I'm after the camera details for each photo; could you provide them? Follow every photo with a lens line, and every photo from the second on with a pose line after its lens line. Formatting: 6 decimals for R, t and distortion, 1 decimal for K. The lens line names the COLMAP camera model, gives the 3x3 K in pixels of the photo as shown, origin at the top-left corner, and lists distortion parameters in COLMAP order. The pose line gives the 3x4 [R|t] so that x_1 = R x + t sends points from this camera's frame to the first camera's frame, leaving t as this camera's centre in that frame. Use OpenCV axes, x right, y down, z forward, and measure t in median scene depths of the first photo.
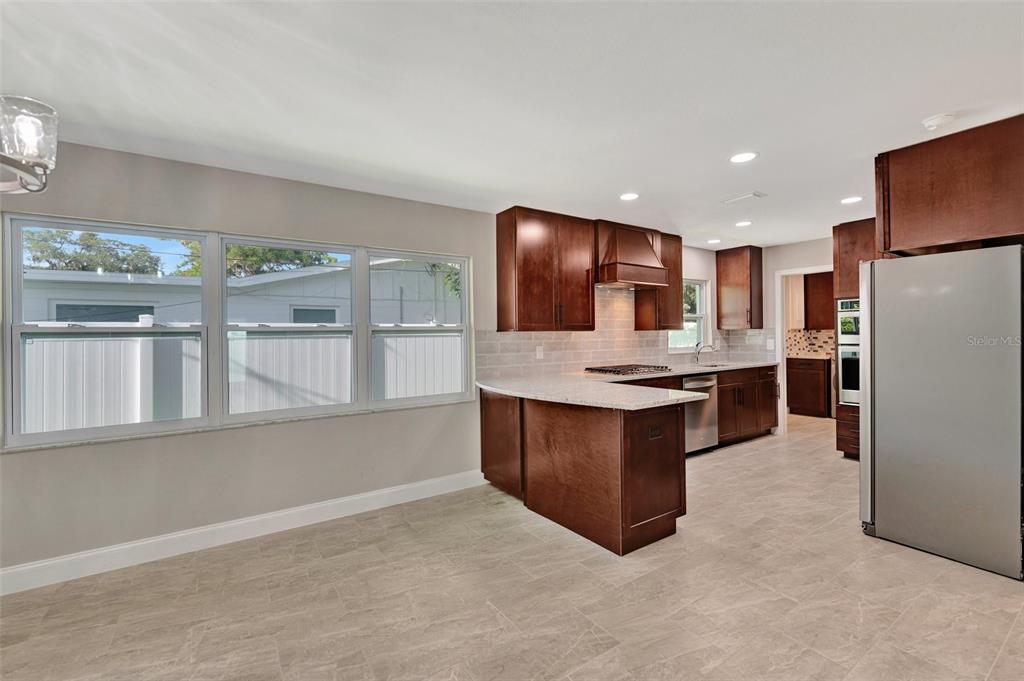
lens RADIAL K [[435.8, 0, 507.7], [0, 435.8, 336.6], [0, 0, 1]] dist [0.001131, -0.000081]
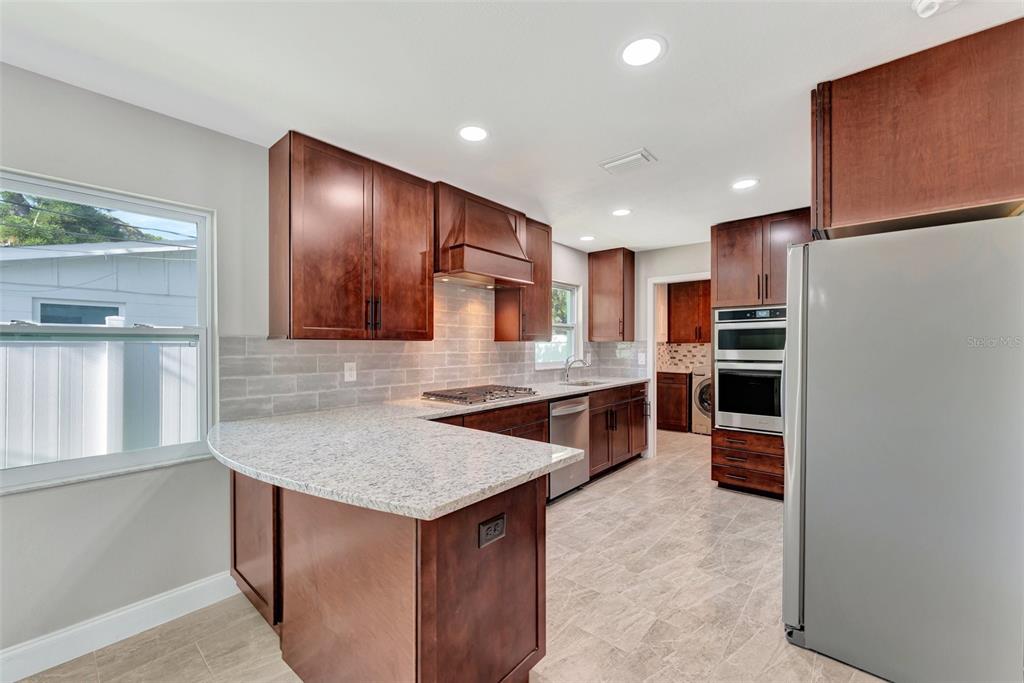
lens RADIAL K [[409.8, 0, 512.6], [0, 409.8, 349.4], [0, 0, 1]] dist [-0.000485, -0.000030]
pose [[0.961957, 0.008980, 0.273053, 0.140466], [-0.010673, 0.999932, 0.004713, -0.003362], [-0.272992, -0.007448, 0.961988, 0.323257]]
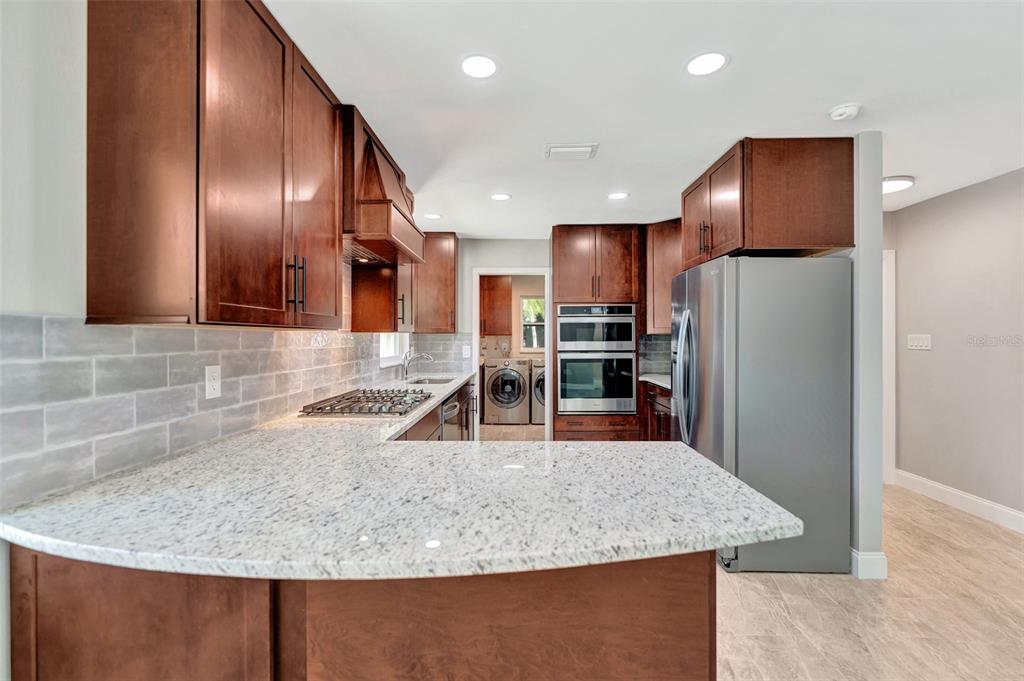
lens RADIAL K [[448.2, 0, 514.5], [0, 448.2, 337.7], [0, 0, 1]] dist [0.000705, 0.000042]
pose [[0.564610, 0.012797, 0.825259, -0.102955], [-0.004909, 0.999914, -0.012147, 0.000911], [-0.825343, 0.002807, 0.564624, 0.548368]]
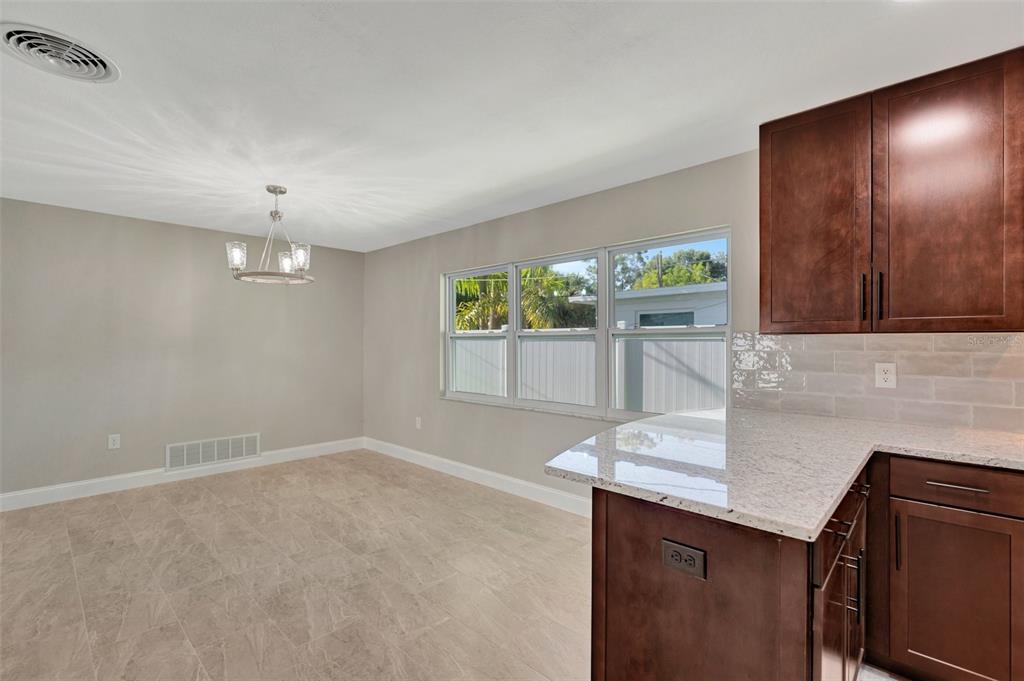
lens RADIAL K [[453.0, 0, 512.2], [0, 453.0, 340.8], [0, 0, 1]] dist [-0.003209, -0.000075]
pose [[0.229416, 0.011260, -0.973263, 0.477791], [-0.003880, 0.999936, 0.010654, -0.007248], [0.973321, 0.001332, 0.229445, 0.456311]]
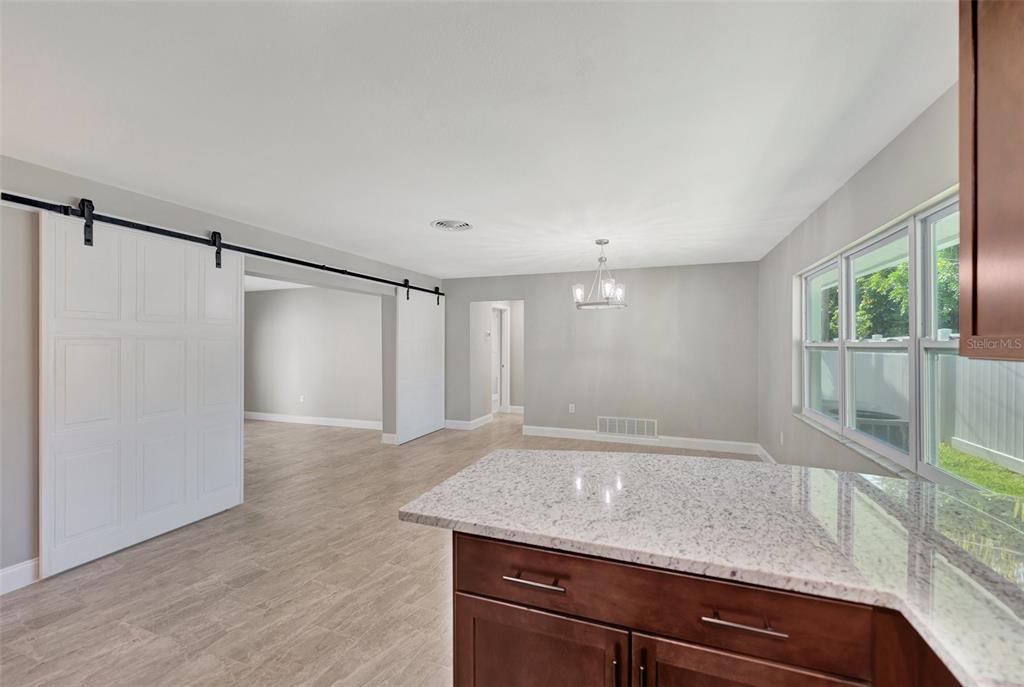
lens RADIAL K [[422.2, 0, 512.4], [0, 422.2, 342.9], [0, 0, 1]] dist [0.000589, -0.000065]
pose [[-0.805322, 0.013294, -0.592689, 0.401152], [0.010222, 0.999911, 0.008539, -0.025081], [0.592750, 0.000818, -0.805386, 0.914852]]
